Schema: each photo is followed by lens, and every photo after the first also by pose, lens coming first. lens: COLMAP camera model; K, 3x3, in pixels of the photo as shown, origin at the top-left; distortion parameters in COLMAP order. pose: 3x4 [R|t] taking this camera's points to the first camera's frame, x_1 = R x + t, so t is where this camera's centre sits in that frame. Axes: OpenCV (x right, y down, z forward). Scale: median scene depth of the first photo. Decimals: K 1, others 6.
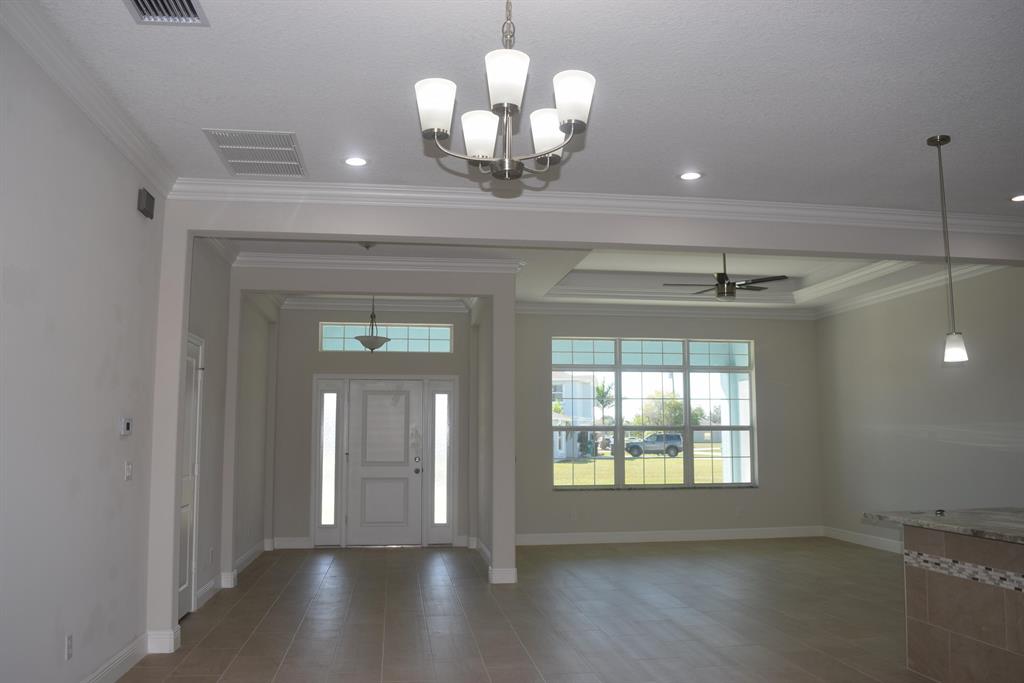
lens RADIAL K [[802.7, 0, 514.0], [0, 802.7, 333.5], [0, 0, 1]] dist [-0.096119, 0.021853]
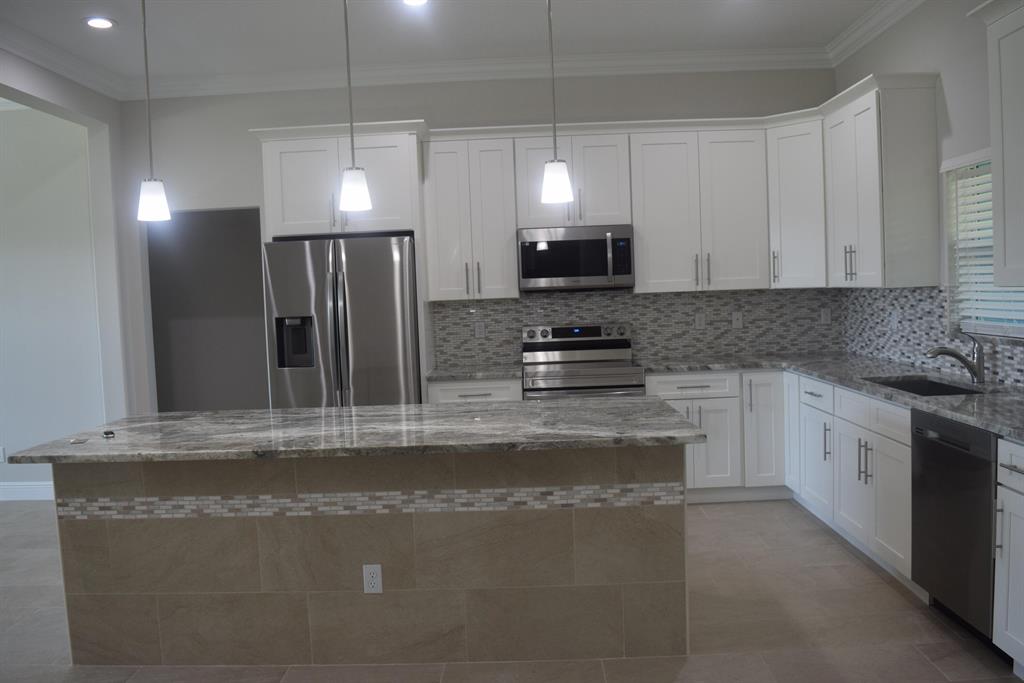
lens RADIAL K [[802.7, 0, 511.6], [0, 802.7, 337.9], [0, 0, 1]] dist [-0.096119, 0.021853]
pose [[0.165412, -0.066417, 0.983986, -0.041439], [-0.086019, 0.992956, 0.081483, 0.026675], [-0.982466, -0.098120, 0.158533, 0.268549]]
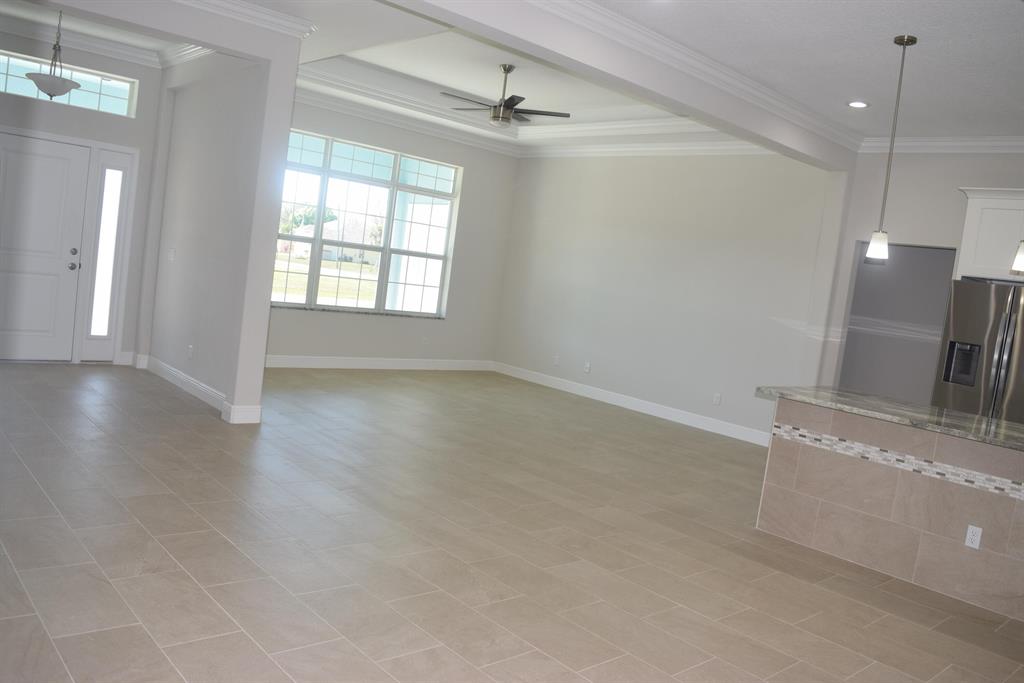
lens RADIAL K [[802.7, 0, 509.8], [0, 802.7, 337.9], [0, 0, 1]] dist [-0.096119, 0.021853]
pose [[0.827058, 0.059508, 0.558957, -0.208655], [-0.195791, 0.962609, 0.187218, 0.018209], [-0.526916, -0.264279, 0.807785, 0.178747]]
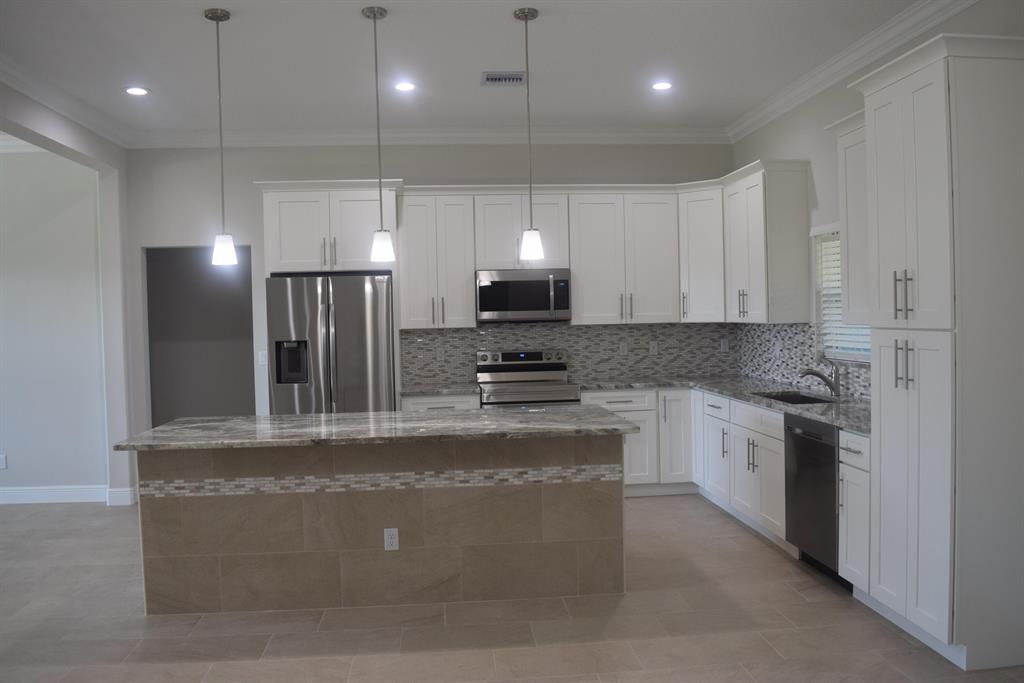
lens RADIAL K [[802.7, 0, 511.8], [0, 802.7, 337.6], [0, 0, 1]] dist [-0.096119, 0.021853]
pose [[0.052896, -0.030283, 0.998141, -0.166932], [-0.103298, 0.994012, 0.035632, 0.025374], [-0.993243, -0.104991, 0.049451, 0.292805]]
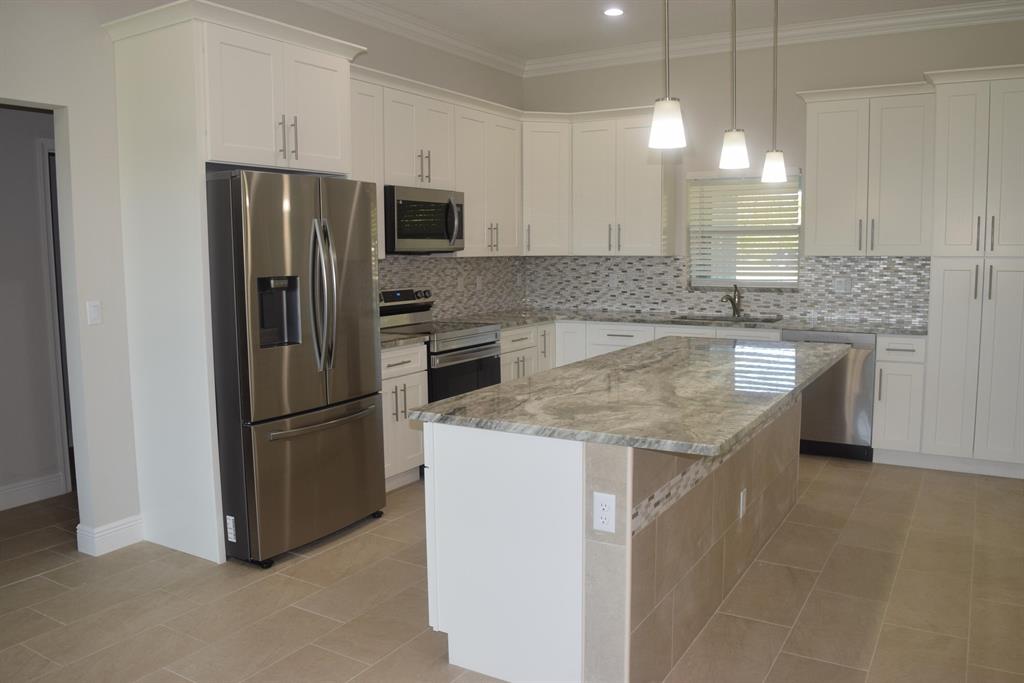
lens RADIAL K [[802.7, 0, 510.1], [0, 802.7, 339.3], [0, 0, 1]] dist [-0.096119, 0.021853]
pose [[-0.772859, -0.066186, 0.631116, 0.128478], [-0.072888, 0.997222, 0.015323, 0.086506], [-0.630378, -0.034158, -0.775537, 0.739445]]
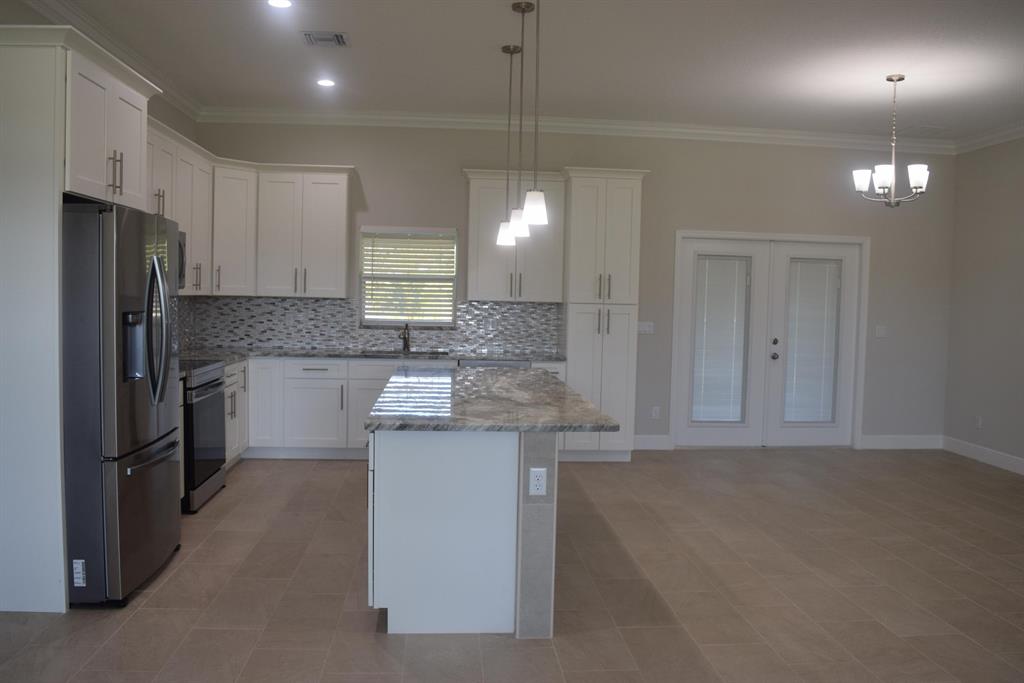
lens RADIAL K [[802.7, 0, 512.2], [0, 802.7, 339.4], [0, 0, 1]] dist [-0.096119, 0.021853]
pose [[-0.997824, -0.027779, 0.059802, 0.256867], [-0.031999, 0.996976, -0.070812, 0.105820], [-0.057654, -0.072571, -0.995695, 0.888404]]
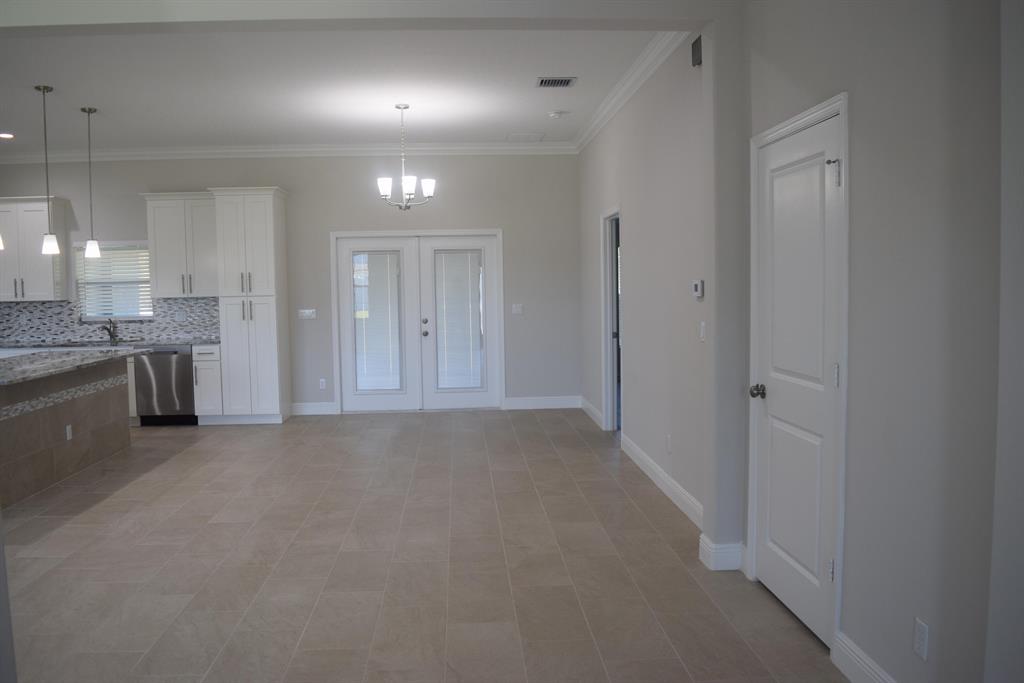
lens RADIAL K [[802.7, 0, 509.3], [0, 802.7, 338.7], [0, 0, 1]] dist [-0.096119, 0.021853]
pose [[-0.996585, 0.009497, 0.082027, -0.169290], [0.004686, 0.998268, -0.058650, 0.121714], [-0.082442, -0.058065, -0.994903, 1.030899]]
